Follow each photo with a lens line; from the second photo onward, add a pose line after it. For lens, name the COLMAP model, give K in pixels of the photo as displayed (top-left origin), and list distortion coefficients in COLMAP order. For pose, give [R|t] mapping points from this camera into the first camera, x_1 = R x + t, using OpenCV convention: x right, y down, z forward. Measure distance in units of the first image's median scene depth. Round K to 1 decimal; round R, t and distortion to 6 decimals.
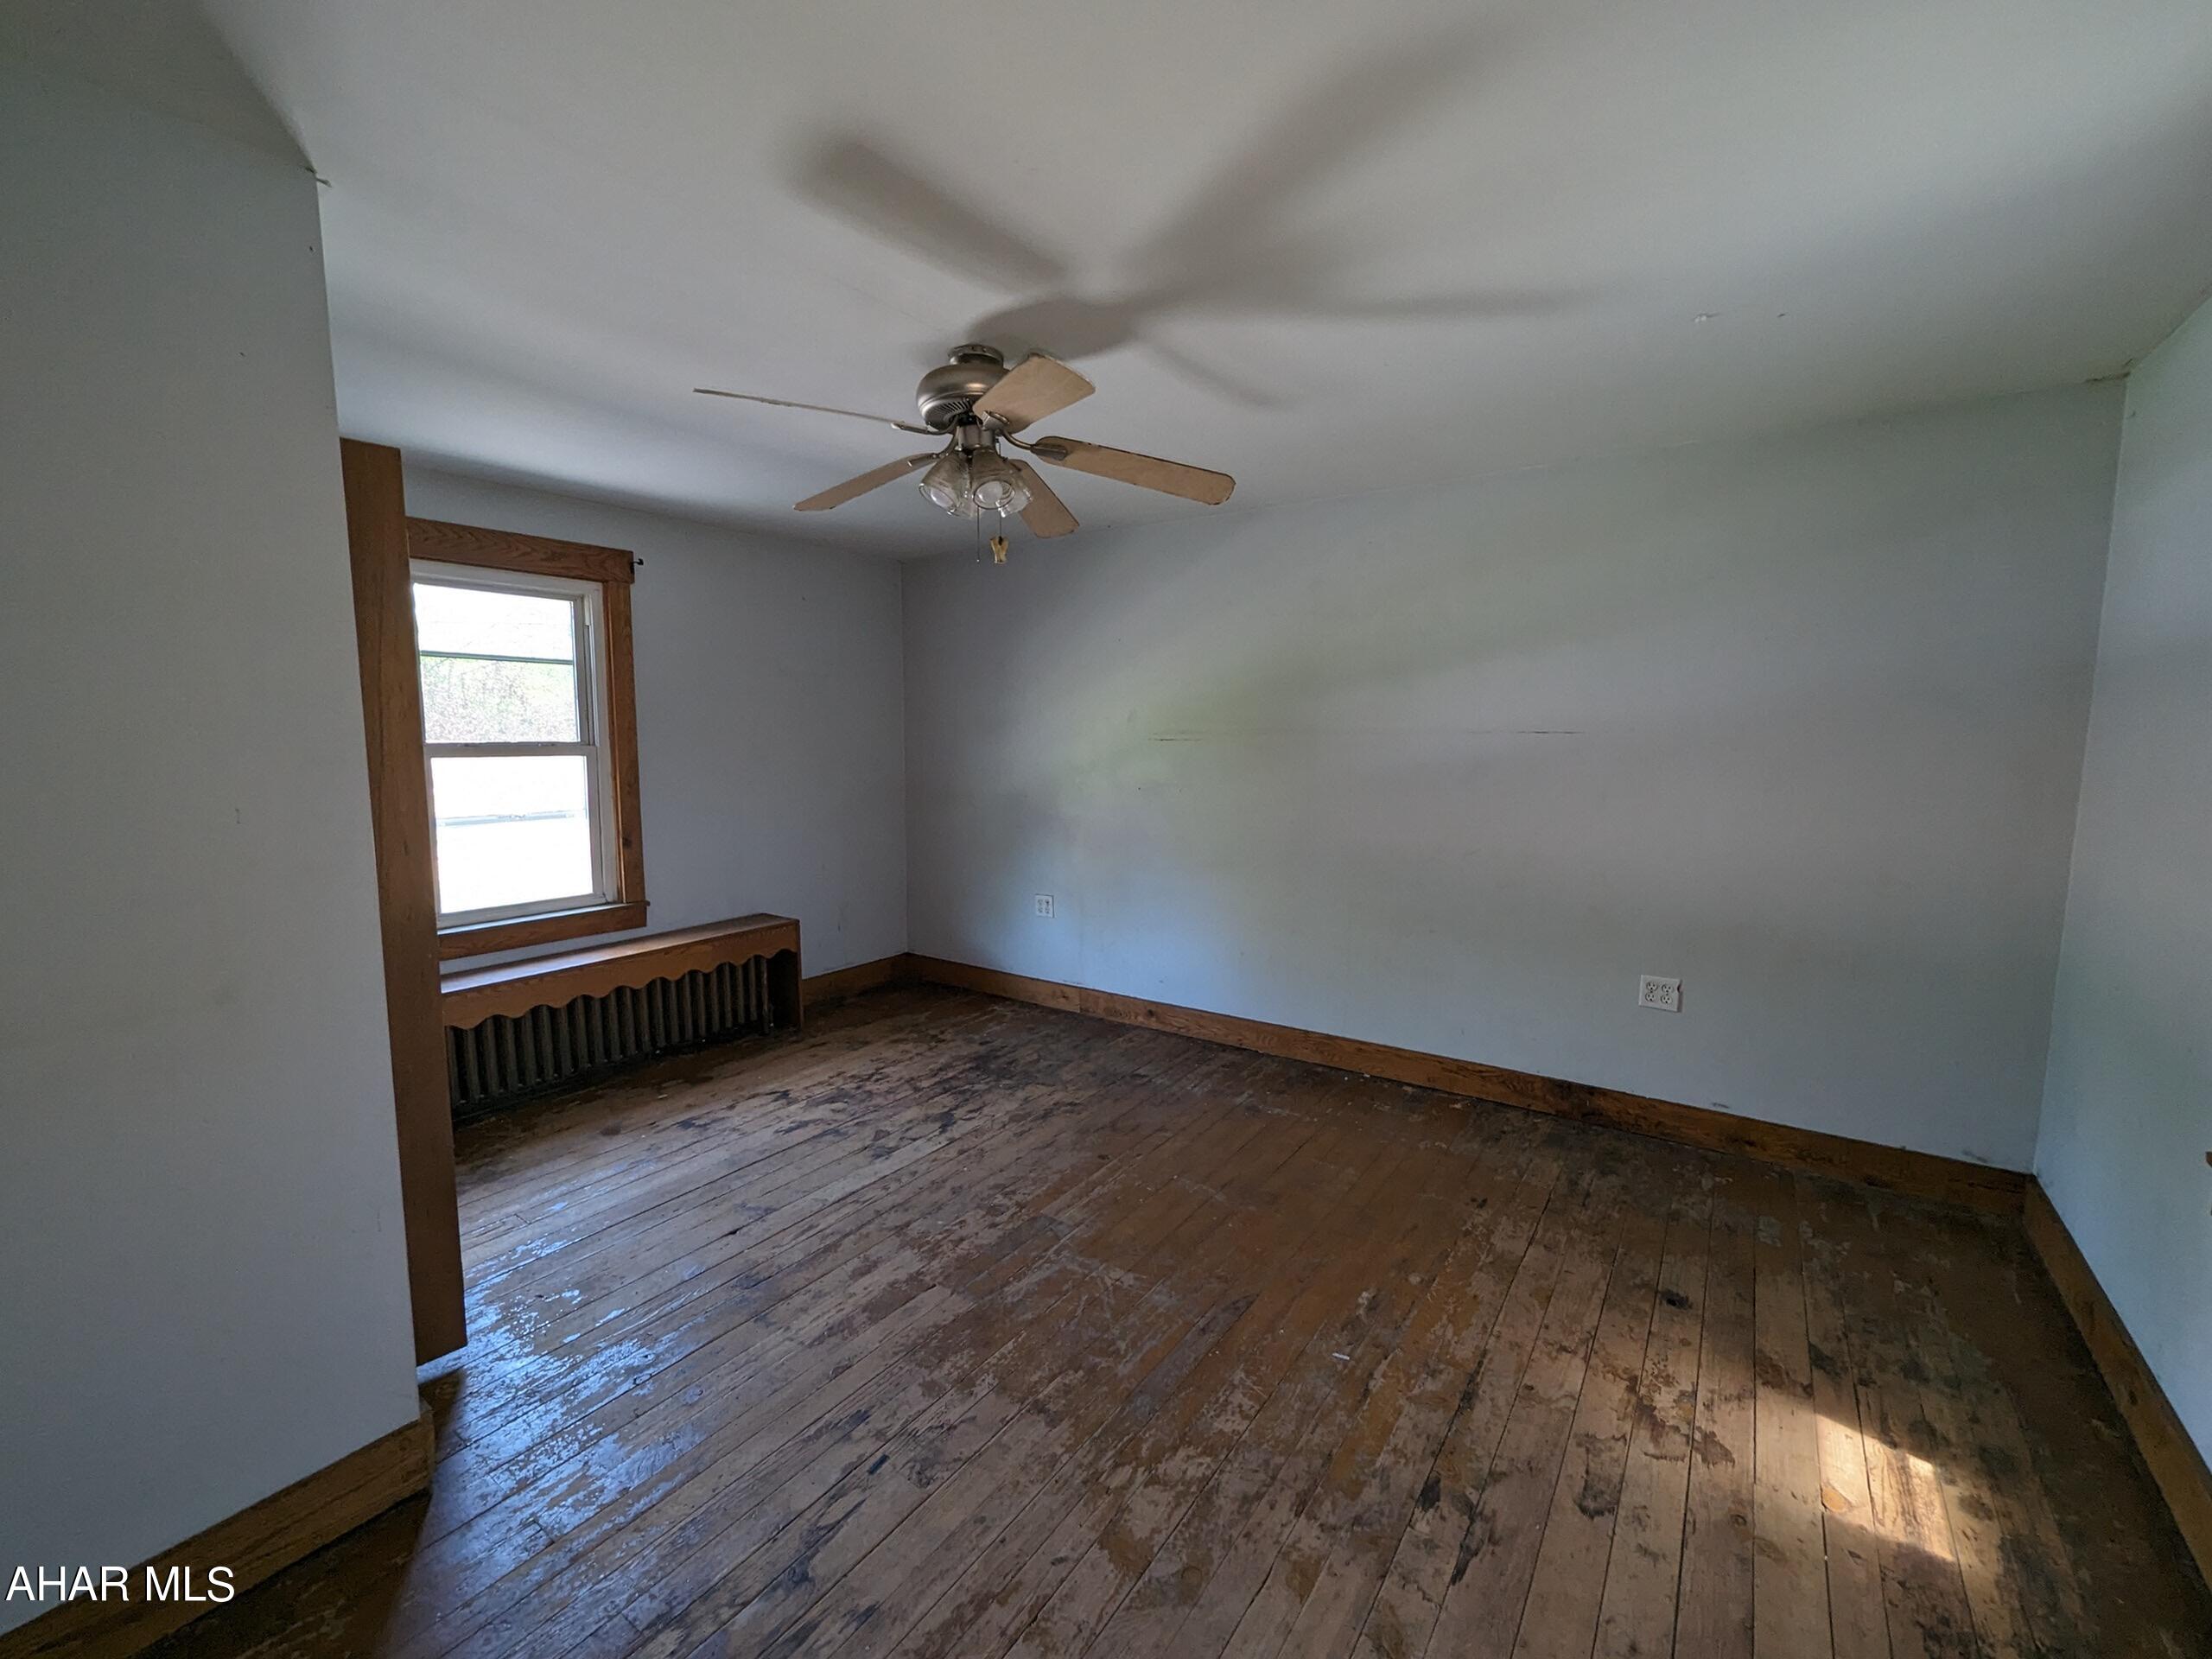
lens RADIAL K [[918.0, 0, 1091.4], [0, 918.0, 828.5], [0, 0, 1]] dist [0.000791, 0.000574]
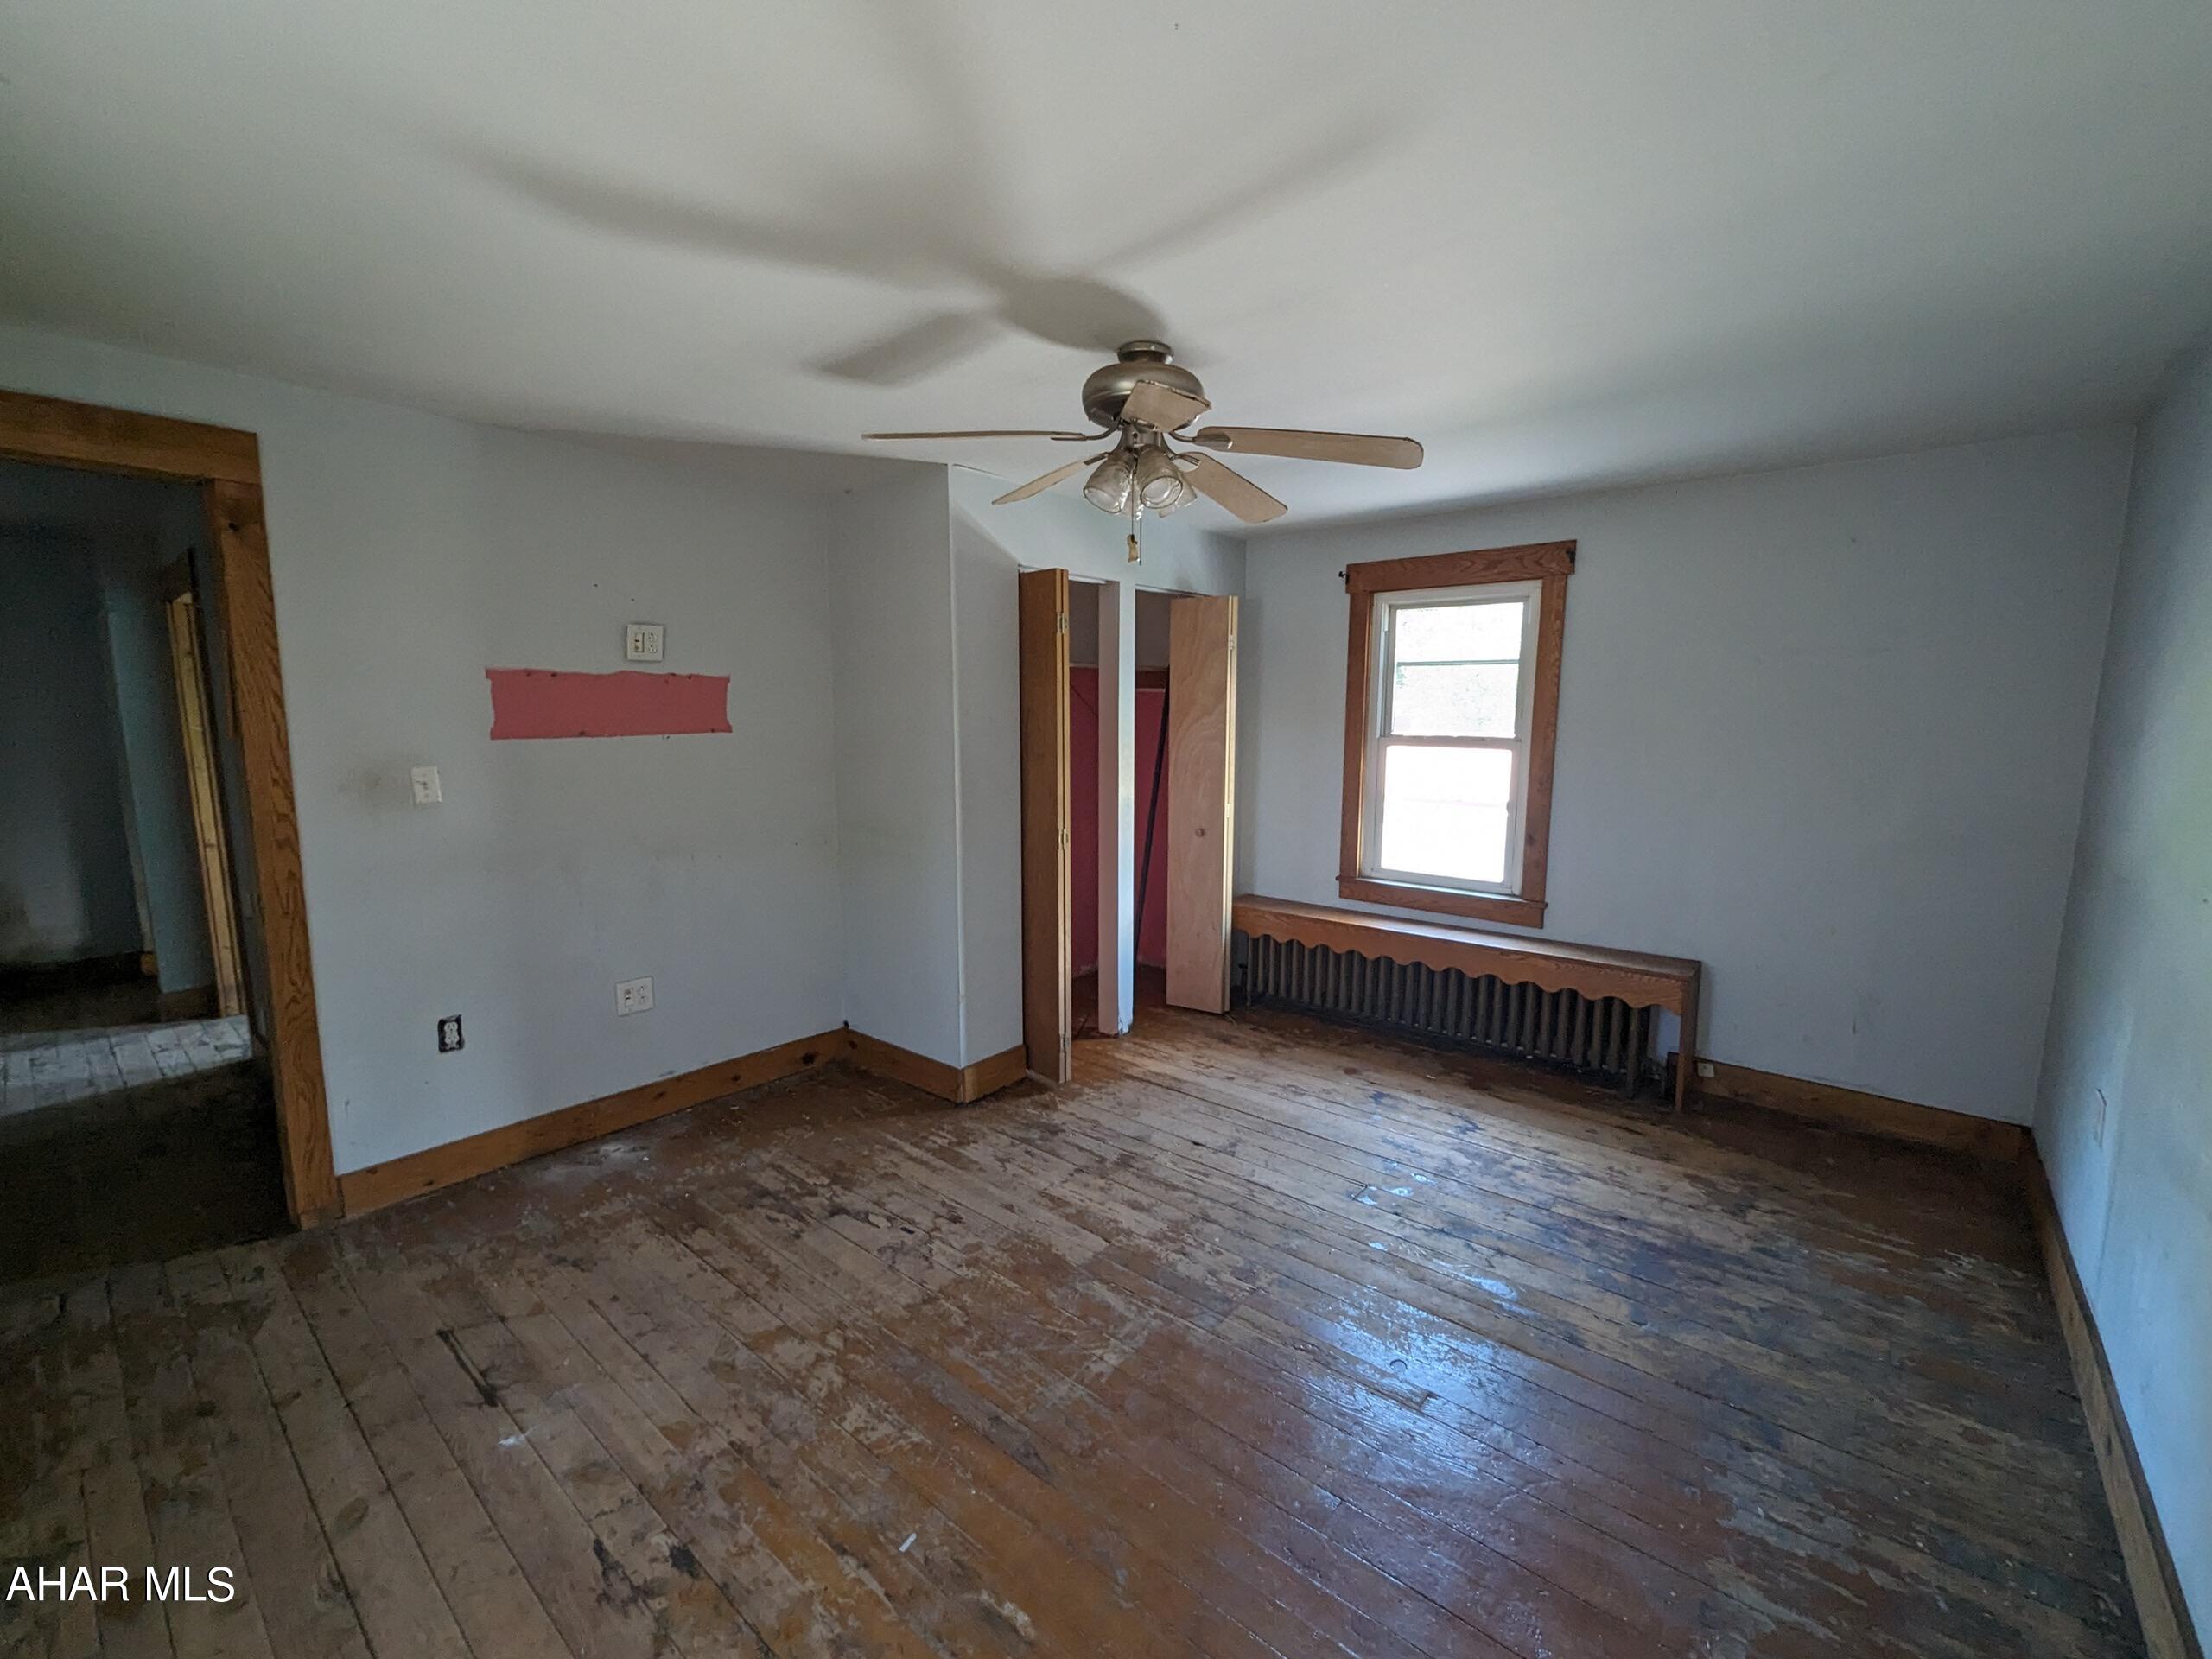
lens RADIAL K [[918.0, 0, 1116.7], [0, 918.0, 829.8], [0, 0, 1]] dist [0.000791, 0.000574]
pose [[-0.069924, 0.128810, -0.989201, 0.986882], [-0.112648, 0.984266, 0.136130, -0.155959], [0.991172, 0.120950, -0.054314, 1.181023]]
